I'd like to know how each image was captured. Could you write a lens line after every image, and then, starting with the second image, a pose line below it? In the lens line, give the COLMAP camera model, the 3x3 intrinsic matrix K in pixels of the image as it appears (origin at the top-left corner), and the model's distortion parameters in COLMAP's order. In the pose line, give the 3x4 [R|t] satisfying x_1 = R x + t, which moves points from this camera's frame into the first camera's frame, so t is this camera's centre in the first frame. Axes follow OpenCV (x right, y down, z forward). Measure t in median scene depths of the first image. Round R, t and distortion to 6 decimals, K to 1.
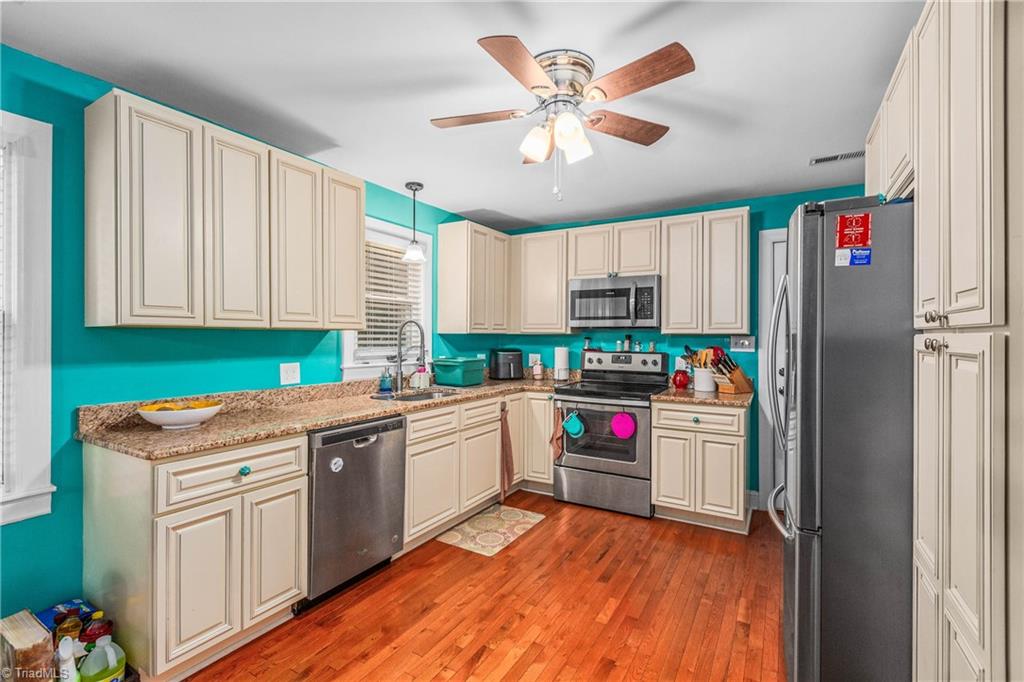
lens RADIAL K [[460.1, 0, 508.9], [0, 460.1, 338.3], [0, 0, 1]] dist [0.002159, -0.001094]
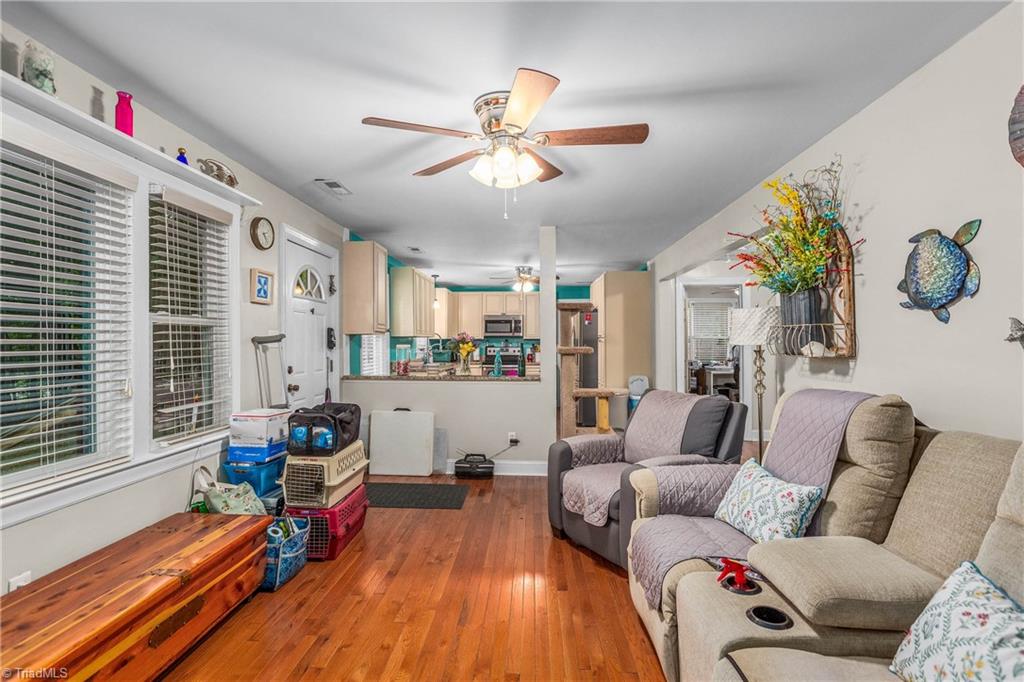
lens RADIAL K [[460.1, 0, 513.9], [0, 460.1, 343.1], [0, 0, 1]] dist [0.002159, -0.001094]
pose [[0.877158, -0.000910, 0.480201, -0.655658], [0.003209, 0.999987, -0.003967, 0.016075], [-0.480191, 0.005021, 0.877149, -0.831398]]
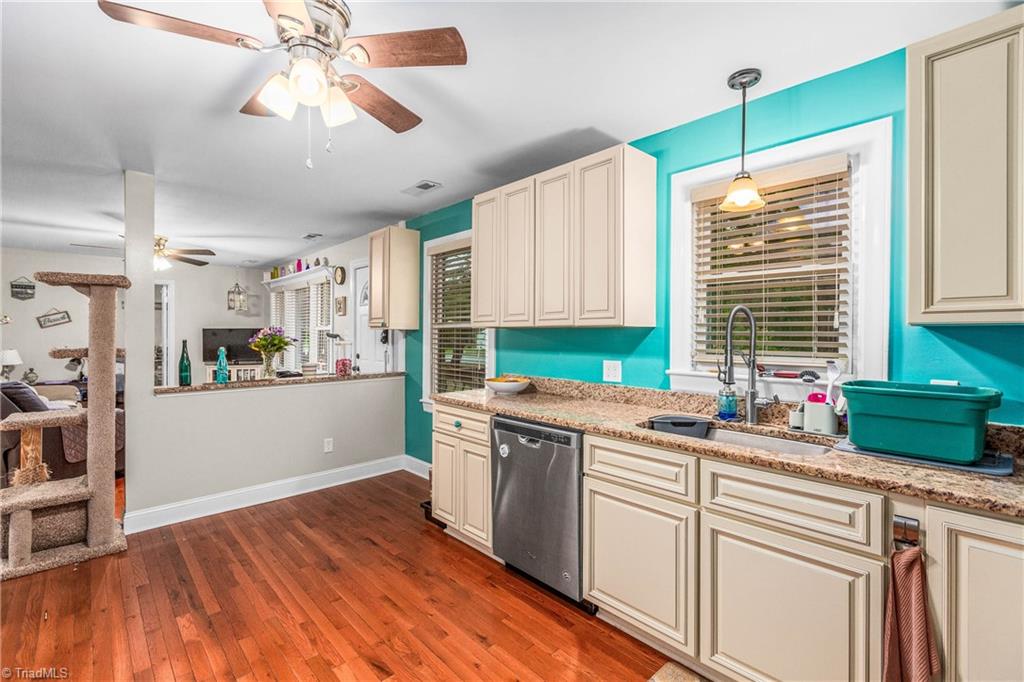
lens RADIAL K [[460.1, 0, 512.1], [0, 460.1, 332.6], [0, 0, 1]] dist [0.002159, -0.001094]
pose [[-0.279294, -0.003989, -0.960197, 0.588602], [-0.005518, 0.999982, -0.002549, -0.003530], [0.960190, 0.004587, -0.279311, 1.151391]]
